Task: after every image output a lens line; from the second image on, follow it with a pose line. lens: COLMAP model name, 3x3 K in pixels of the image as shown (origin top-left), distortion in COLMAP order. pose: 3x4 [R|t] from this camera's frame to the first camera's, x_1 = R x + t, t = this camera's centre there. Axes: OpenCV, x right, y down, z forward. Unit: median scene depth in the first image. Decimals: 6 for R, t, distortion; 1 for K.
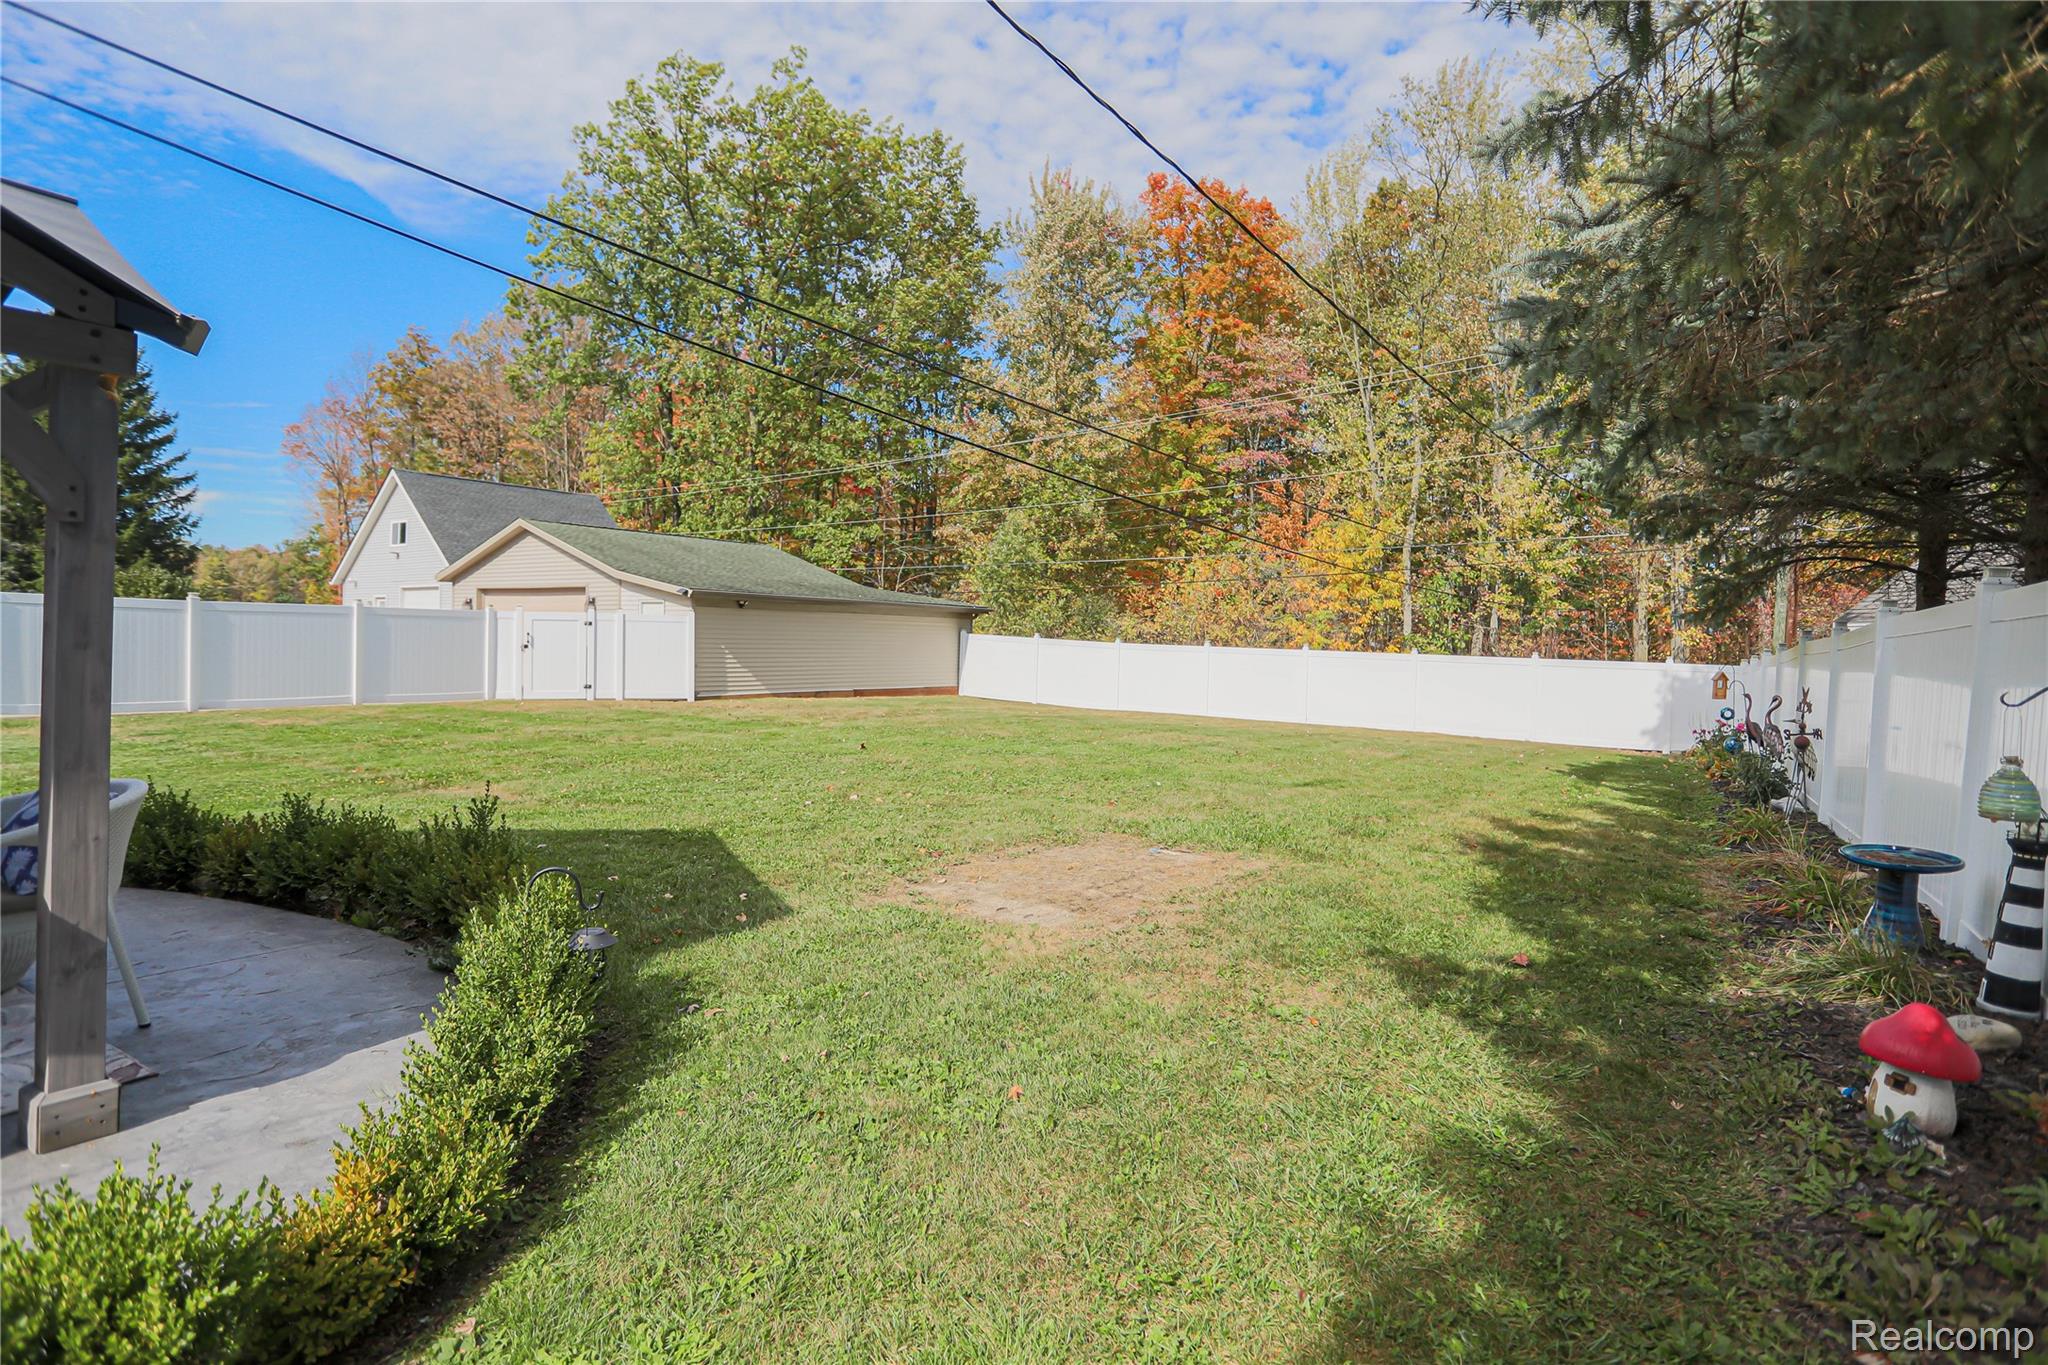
lens RADIAL K [[1053.9, 0, 1028.9], [0, 1053.9, 684.6], [0, 0, 1]] dist [-0.028492, 0.006640]
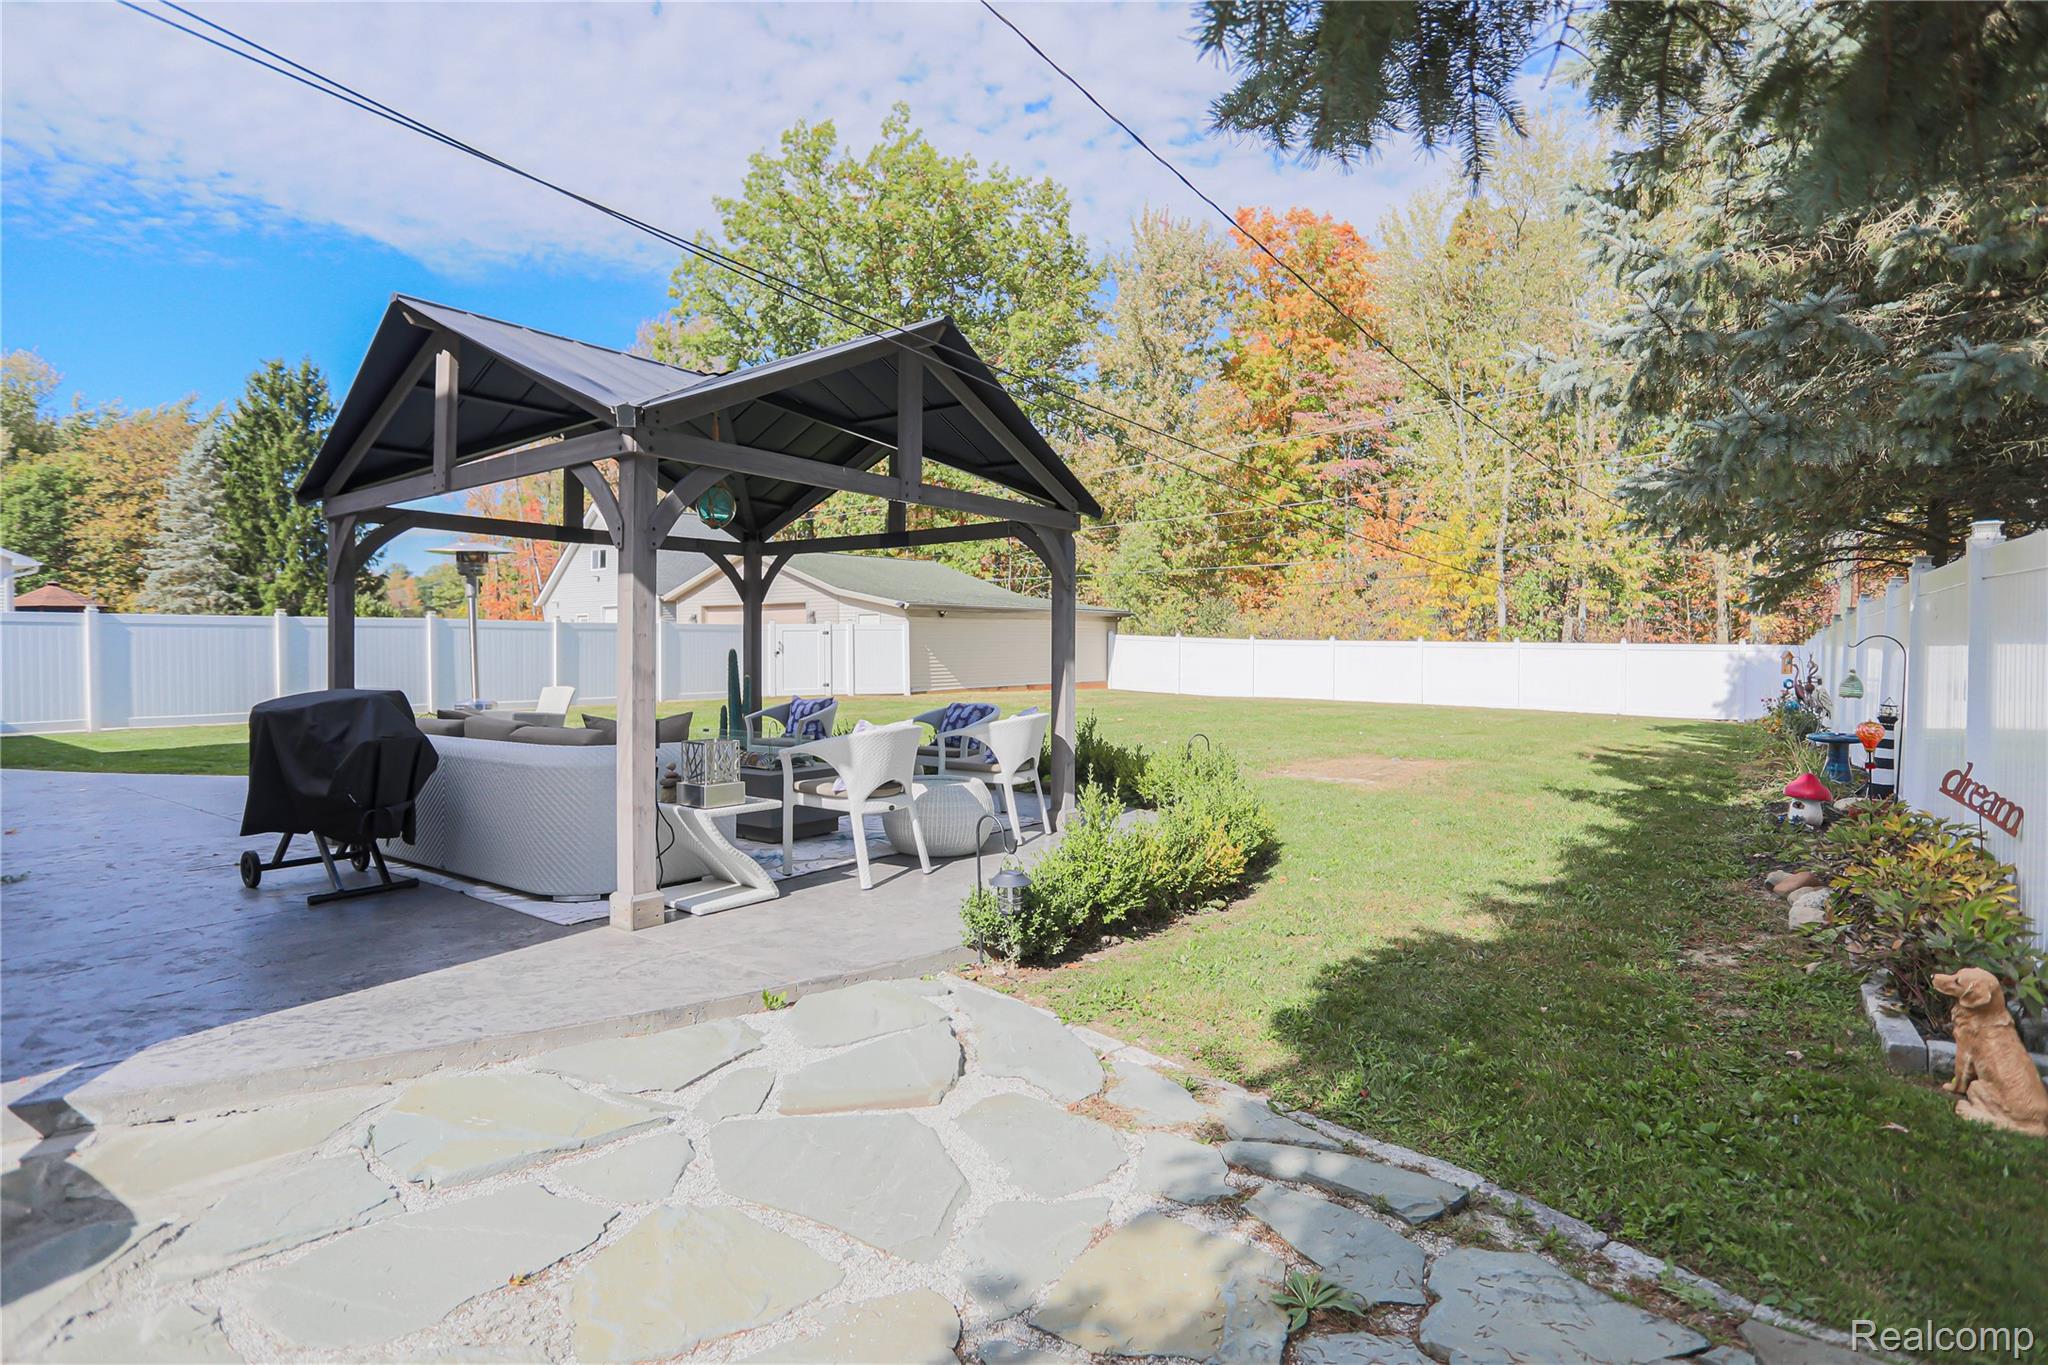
lens RADIAL K [[1053.9, 0, 1018.6], [0, 1053.9, 680.8], [0, 0, 1]] dist [-0.028492, 0.006640]
pose [[0.997241, -0.020283, -0.071404, -0.067298], [0.019807, 0.999777, -0.007363, 0.007199], [0.071538, 0.005928, 0.997420, -0.132254]]
